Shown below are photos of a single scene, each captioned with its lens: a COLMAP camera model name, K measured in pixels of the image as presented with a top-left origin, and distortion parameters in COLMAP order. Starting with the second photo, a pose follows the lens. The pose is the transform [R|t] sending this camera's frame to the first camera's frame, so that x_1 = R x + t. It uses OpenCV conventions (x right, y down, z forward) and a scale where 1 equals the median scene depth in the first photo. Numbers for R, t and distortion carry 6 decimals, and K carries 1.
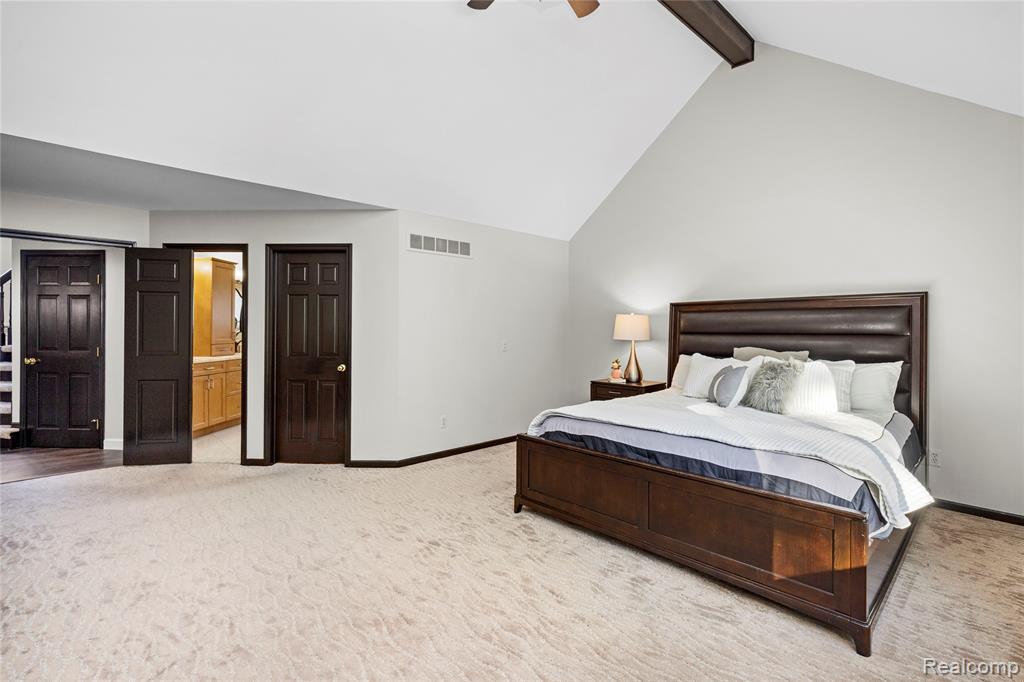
lens RADIAL K [[461.8, 0, 507.9], [0, 461.8, 325.8], [0, 0, 1]] dist [0.001482, -0.000069]
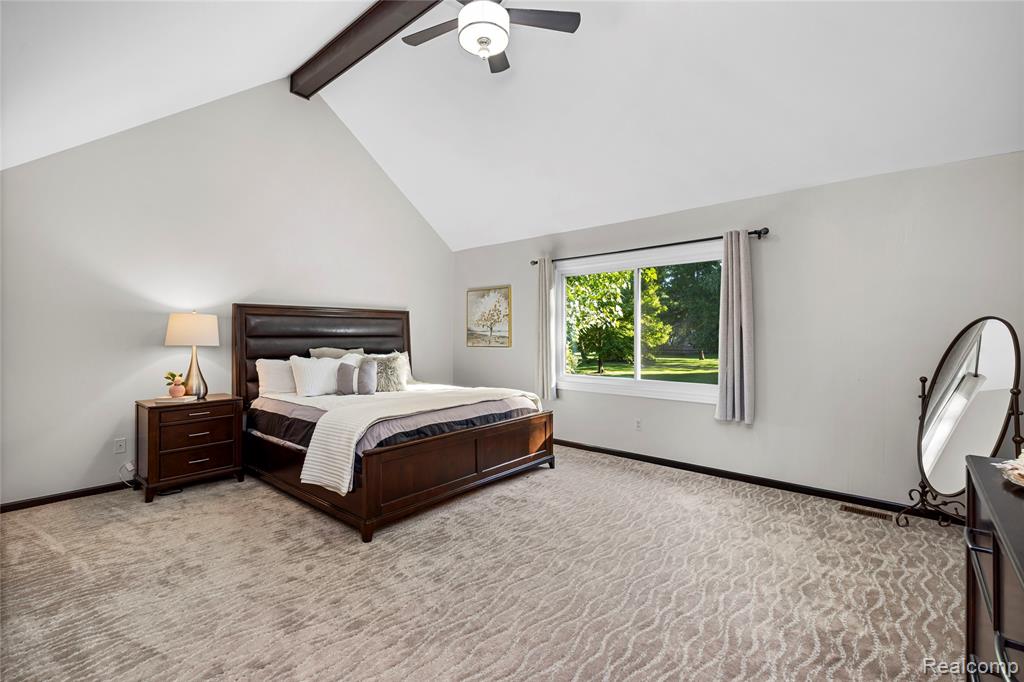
lens RADIAL K [[461.8, 0, 507.9], [0, 461.8, 325.8], [0, 0, 1]] dist [0.001482, -0.000069]
pose [[-0.115610, 0.014266, 0.993192, -0.774797], [-0.004673, 0.999878, -0.014906, 0.006705], [-0.993284, -0.006364, -0.115529, 0.740537]]
